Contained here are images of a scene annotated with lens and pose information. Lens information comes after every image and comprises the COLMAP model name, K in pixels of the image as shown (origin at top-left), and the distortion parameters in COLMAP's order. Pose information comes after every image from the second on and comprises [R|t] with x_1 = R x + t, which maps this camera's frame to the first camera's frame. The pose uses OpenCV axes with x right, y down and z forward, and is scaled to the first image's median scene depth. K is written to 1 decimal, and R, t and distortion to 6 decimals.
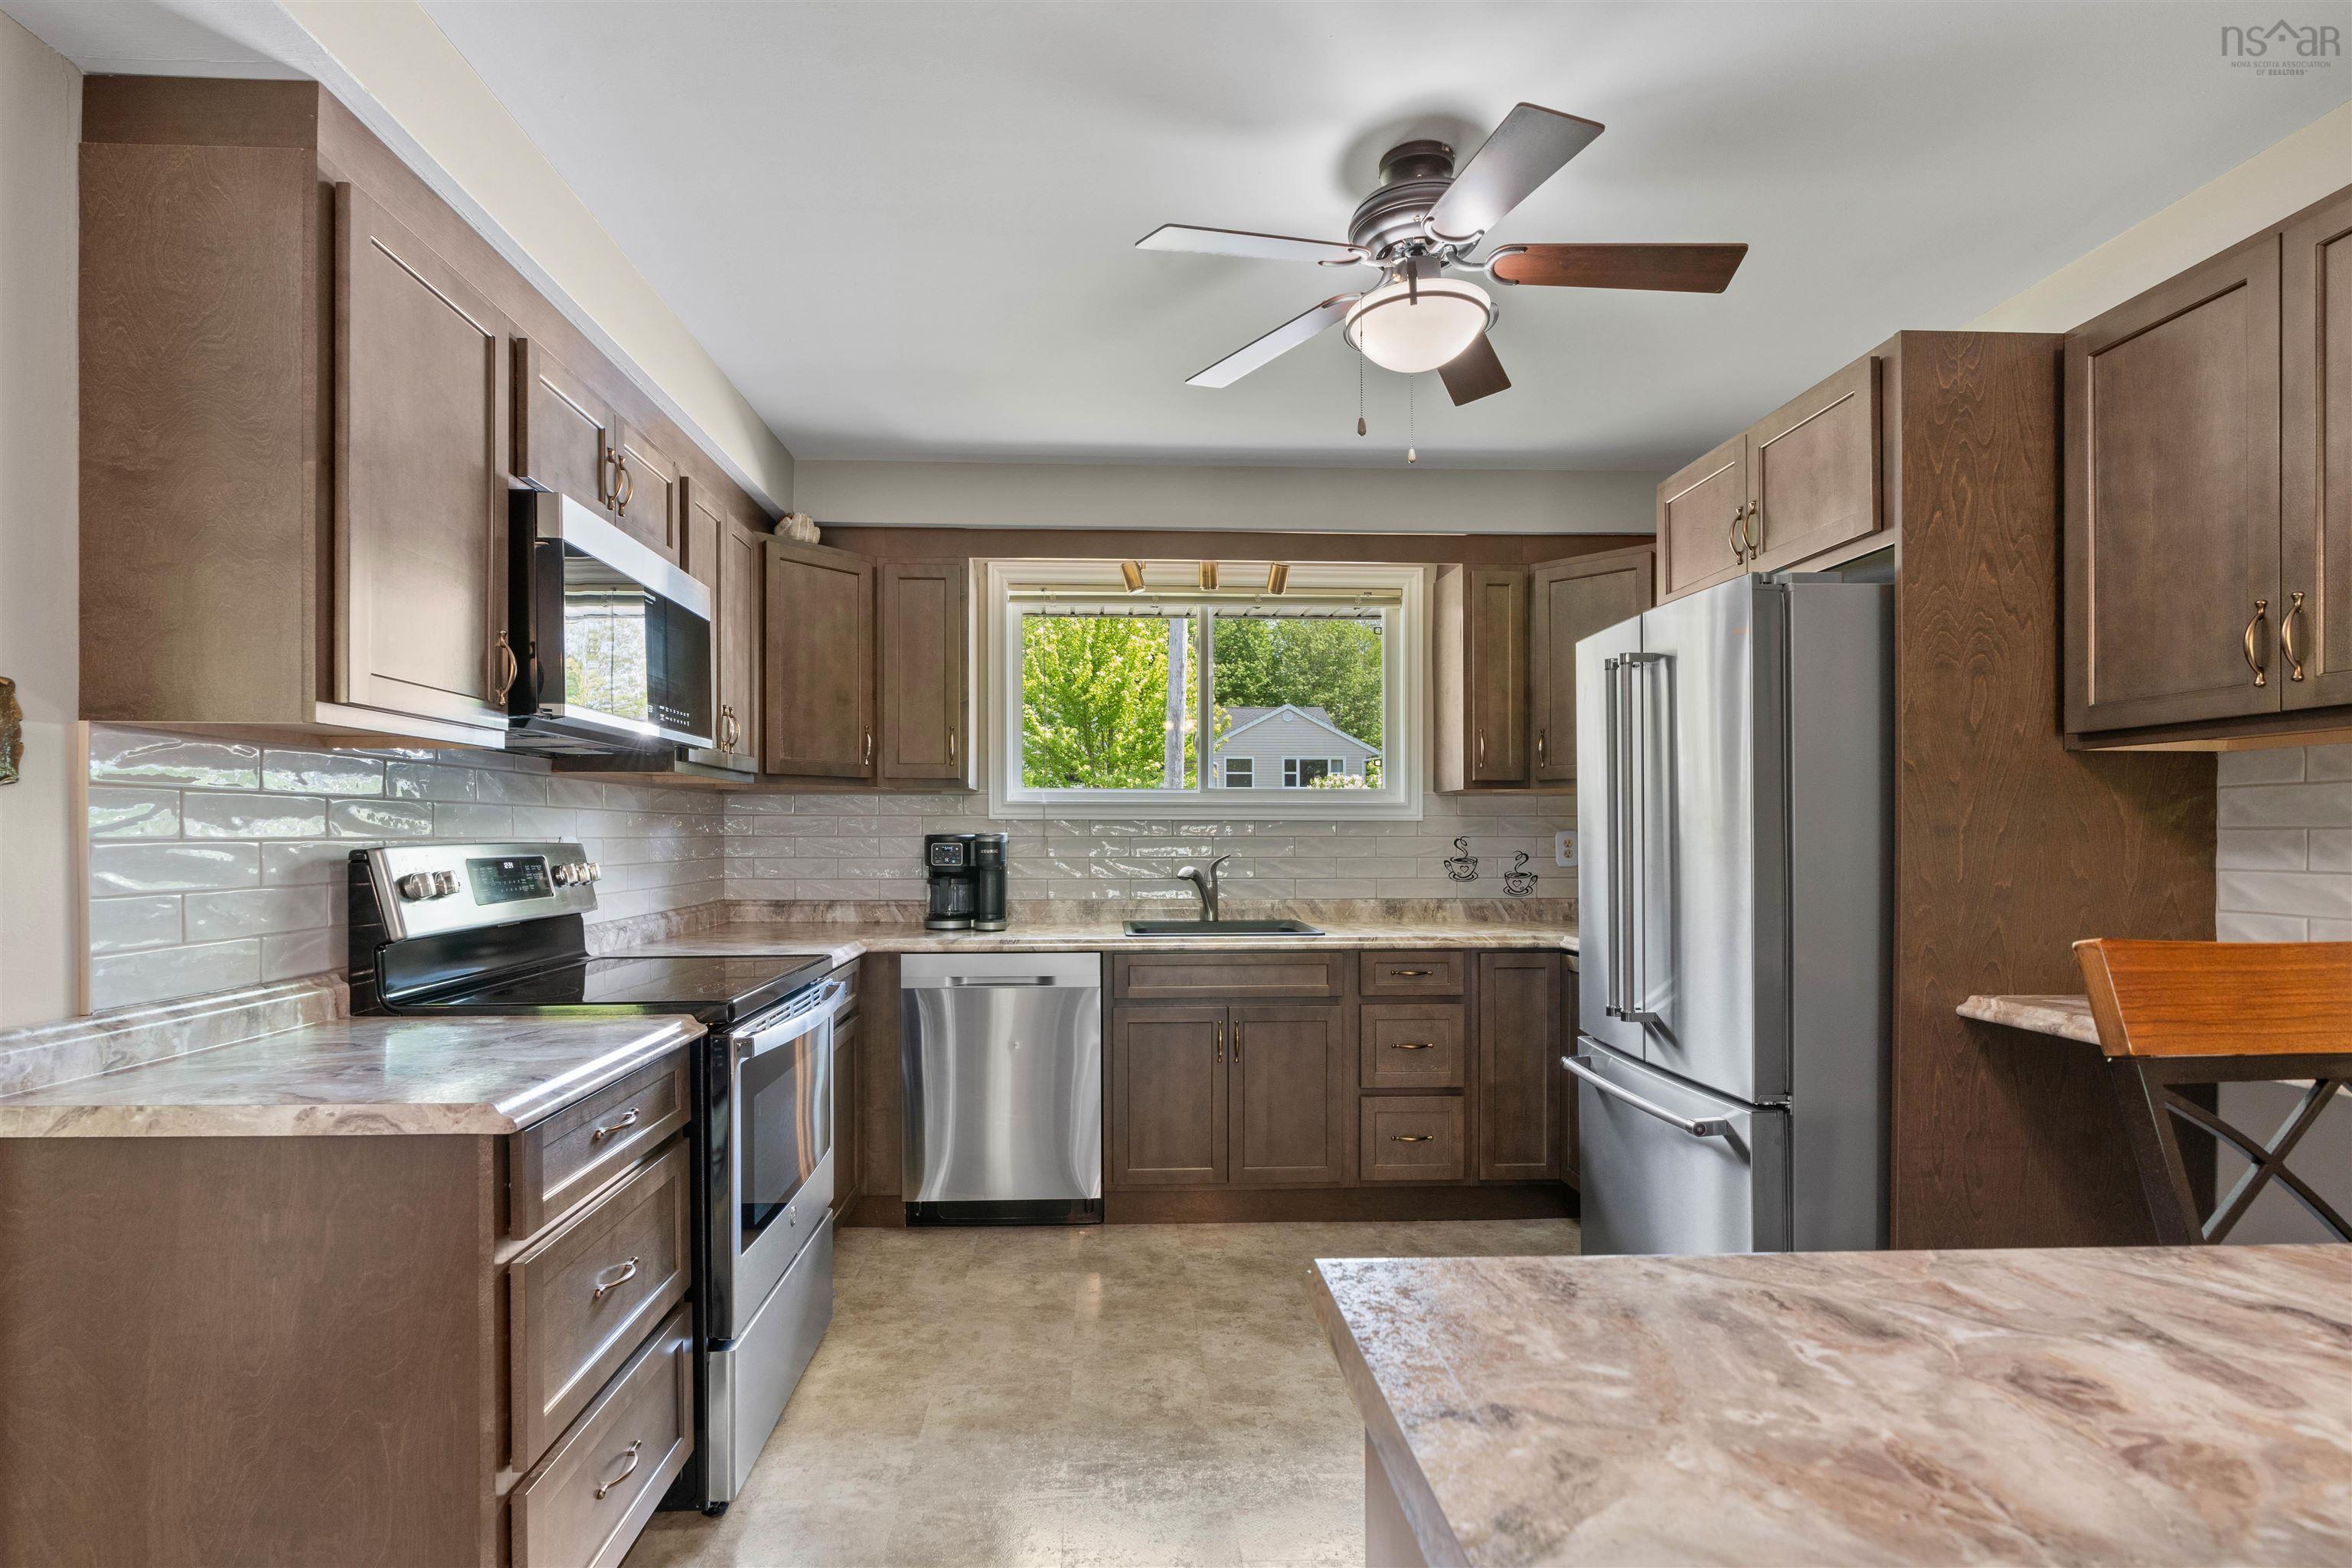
lens RADIAL K [[1080.7, 0, 1147.1], [0, 1080.7, 823.3], [0, 0, 1]] dist [-0.015227, 0.007756]
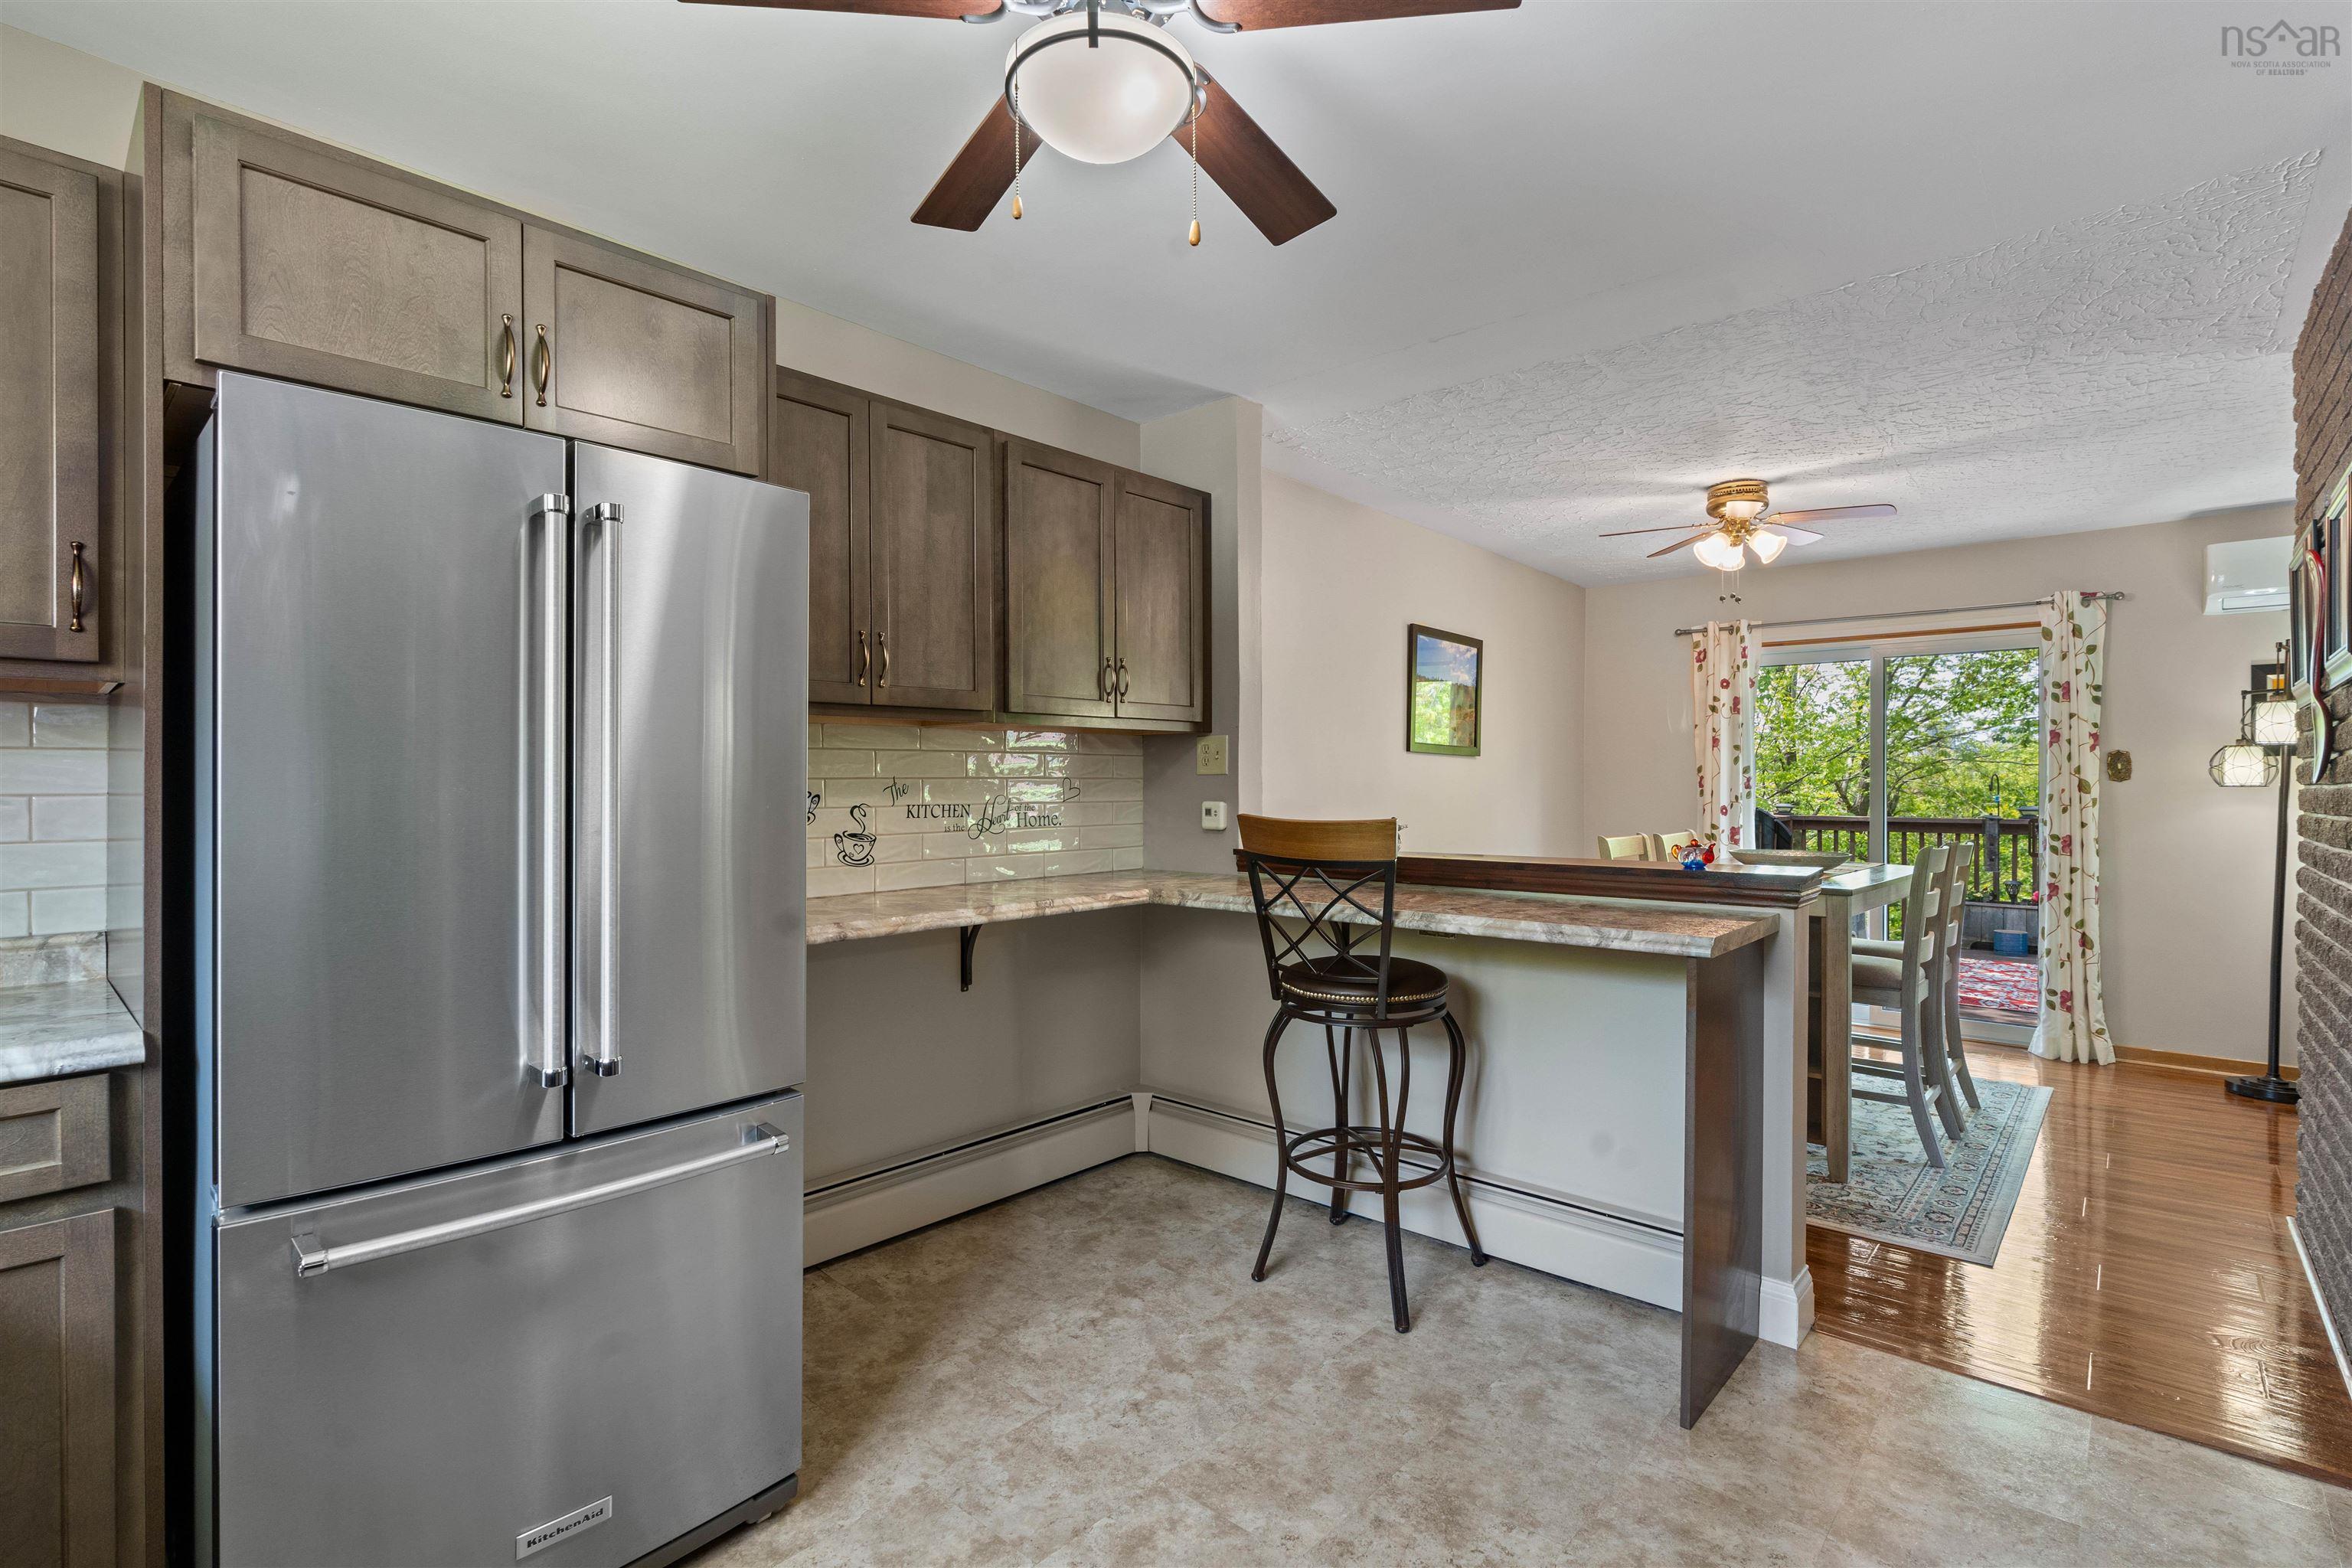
lens RADIAL K [[1090.2, 0, 1165.9], [0, 1090.2, 781.1], [0, 0, 1]] dist [-0.002884, 0.000298]
pose [[-0.714141, -0.000227, 0.700001, -0.176975], [-0.005160, 0.999974, -0.004940, 0.006402], [-0.699983, -0.007140, -0.714124, 0.888625]]
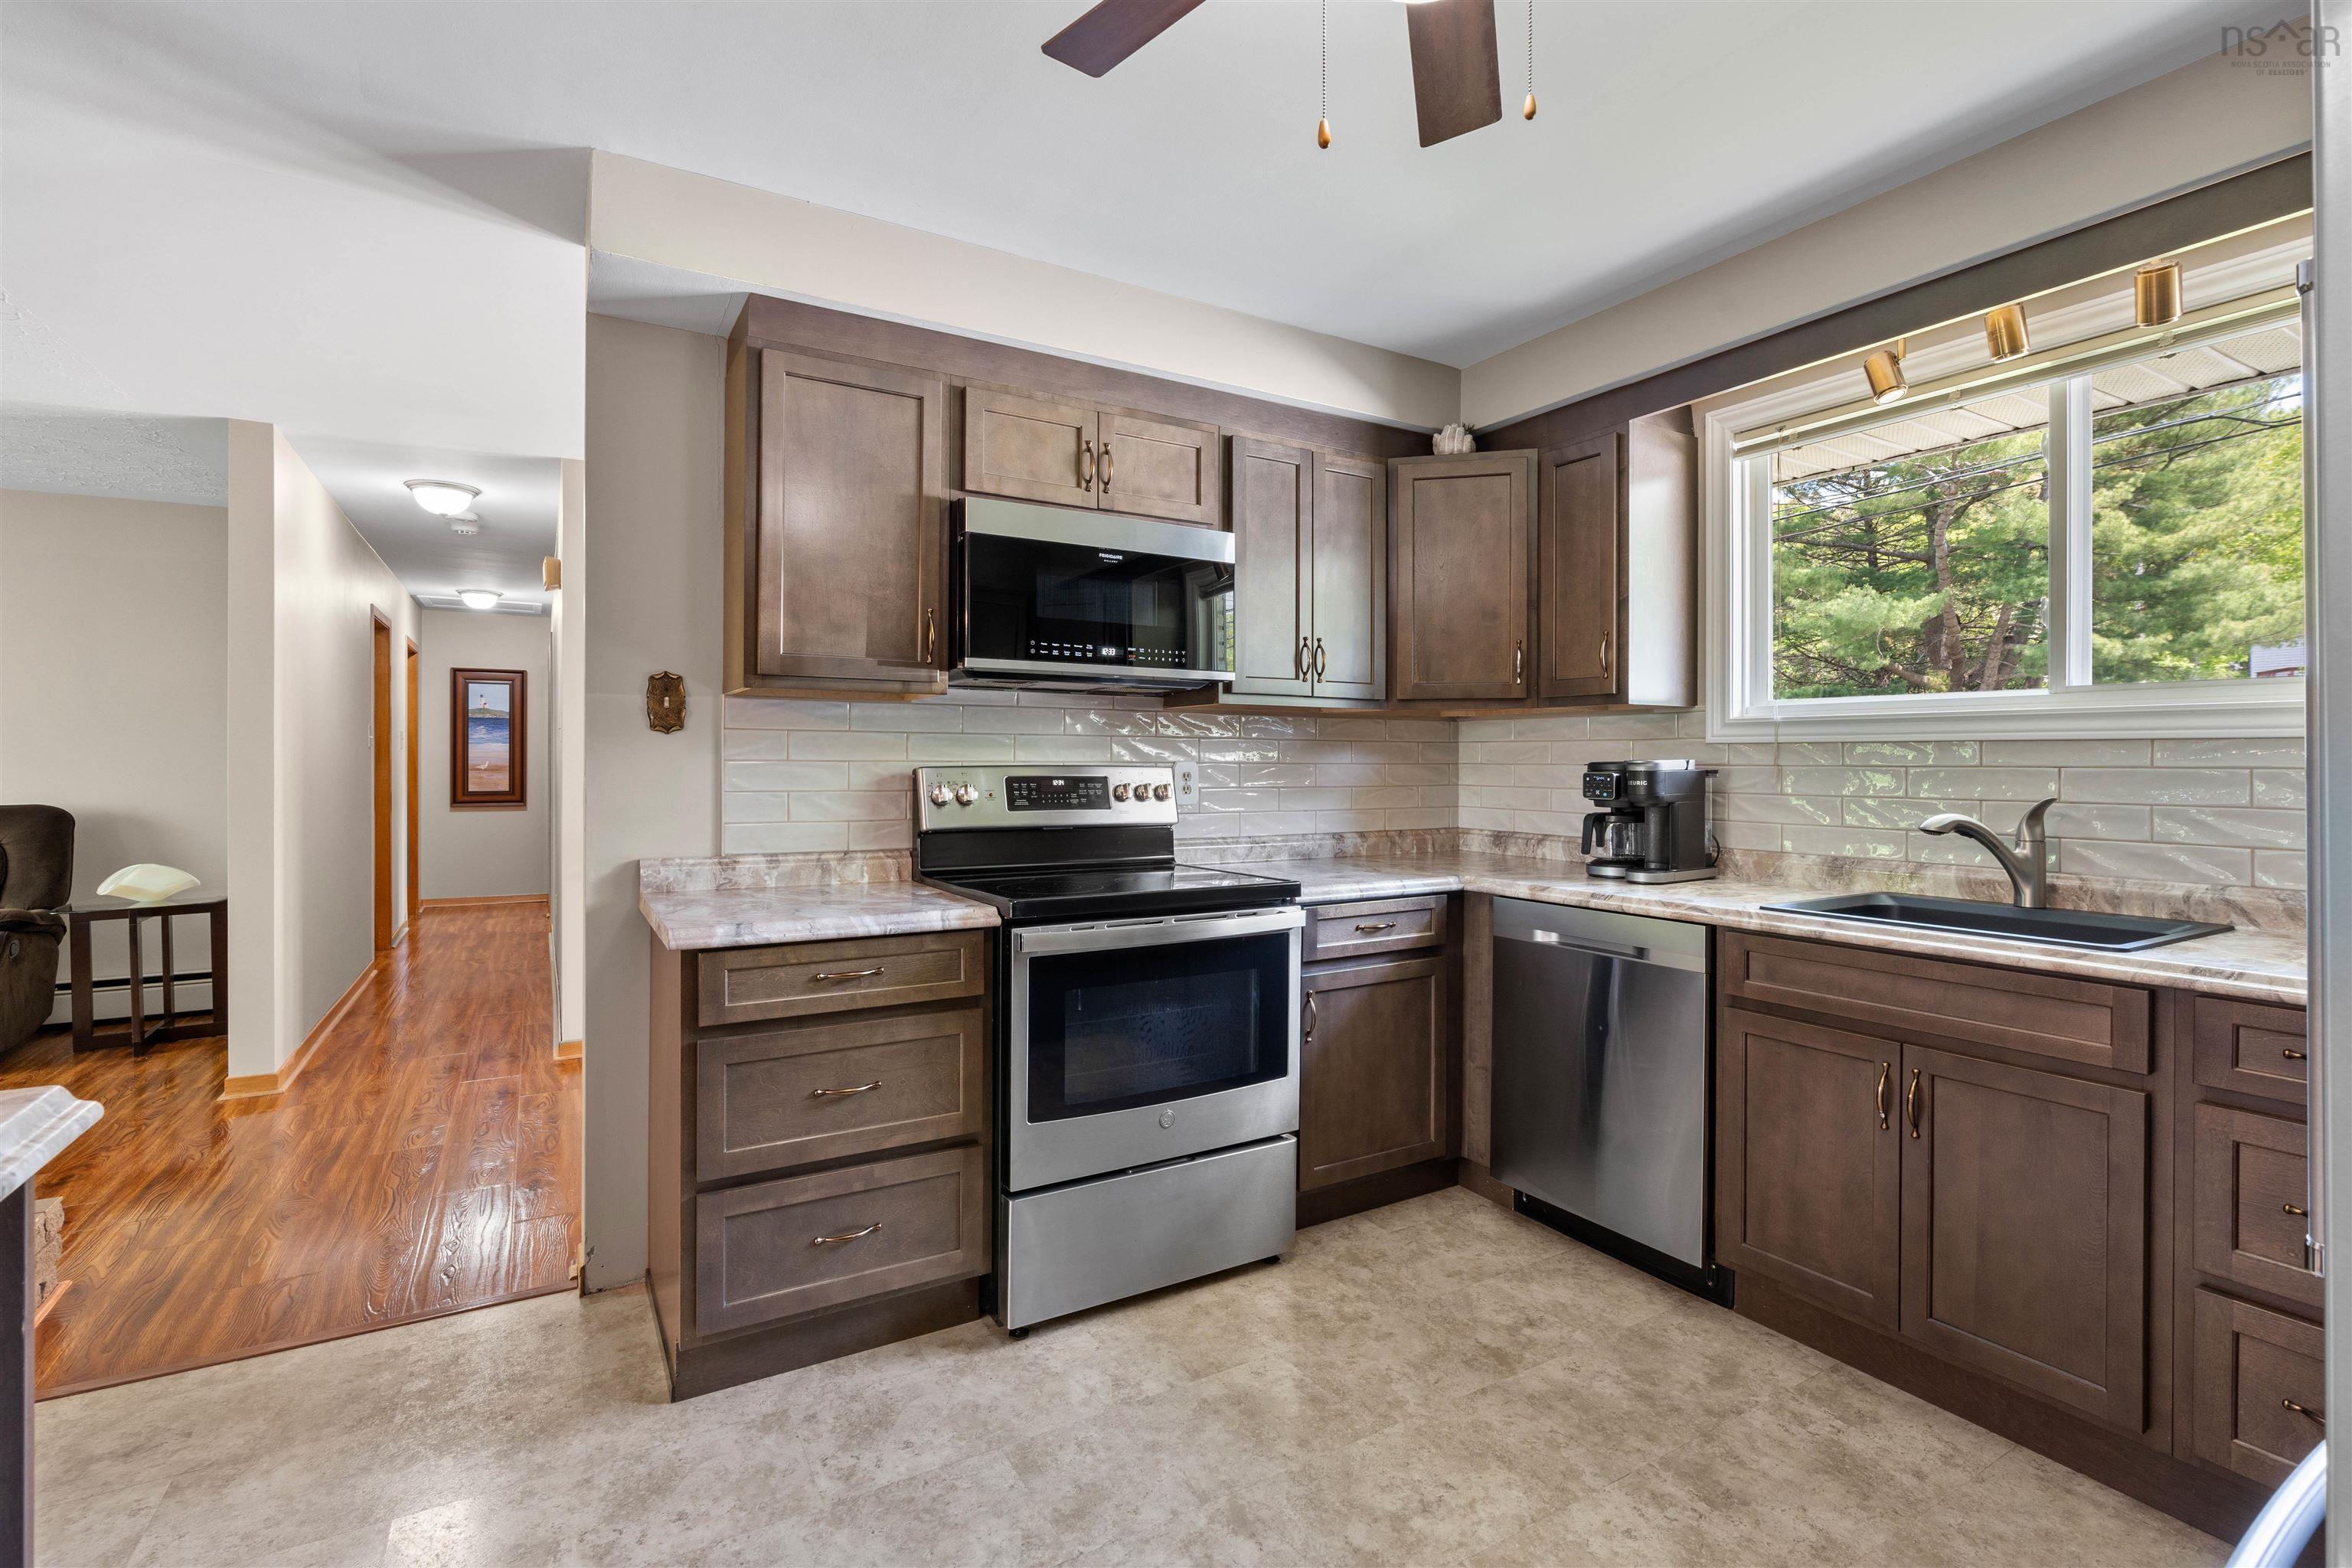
lens RADIAL K [[1069.4, 0, 1176.6], [0, 1069.4, 756.9], [0, 0, 1]] dist [-0.002416, 0.000937]
pose [[0.471798, -0.002828, -0.881702, 0.416272], [0.003450, 0.999993, -0.001361, 0.006874], [0.881700, -0.002400, 0.471805, 0.353844]]
